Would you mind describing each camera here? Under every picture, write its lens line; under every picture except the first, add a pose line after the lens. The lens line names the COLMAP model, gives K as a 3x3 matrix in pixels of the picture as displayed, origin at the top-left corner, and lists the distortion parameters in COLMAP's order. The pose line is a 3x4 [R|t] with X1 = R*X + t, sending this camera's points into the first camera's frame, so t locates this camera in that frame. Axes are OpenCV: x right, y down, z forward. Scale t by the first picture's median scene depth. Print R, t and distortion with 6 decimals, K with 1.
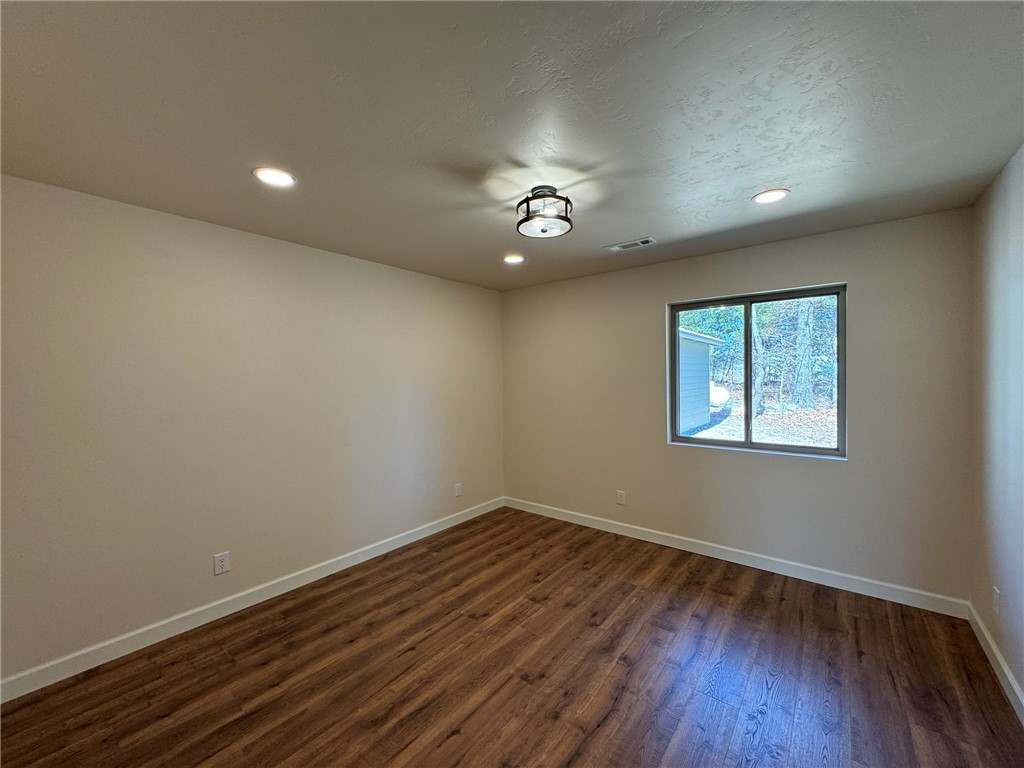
lens RADIAL K [[407.0, 0, 513.7], [0, 407.0, 383.5], [0, 0, 1]] dist [-0.003079, 0.000843]
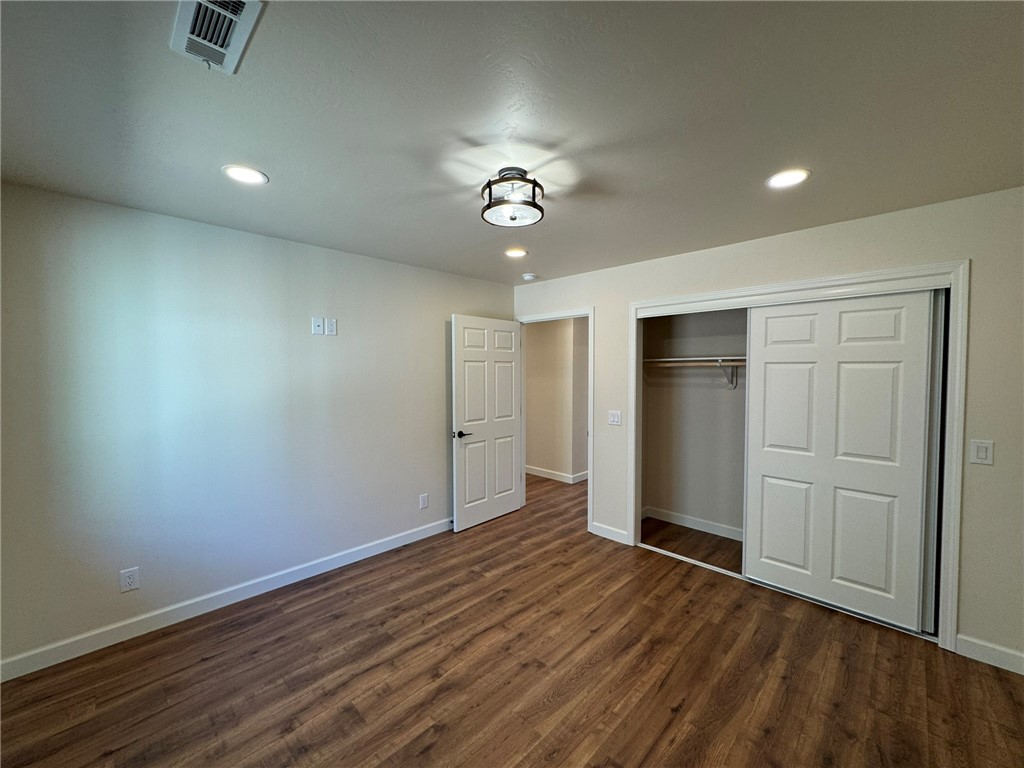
lens RADIAL K [[407.0, 0, 511.8], [0, 407.0, 382.2], [0, 0, 1]] dist [-0.003079, 0.000843]
pose [[-0.994240, 0.008230, 0.106863, -0.015230], [0.013549, 0.998700, 0.049146, -0.065172], [-0.106319, 0.050311, -0.993058, 2.034001]]
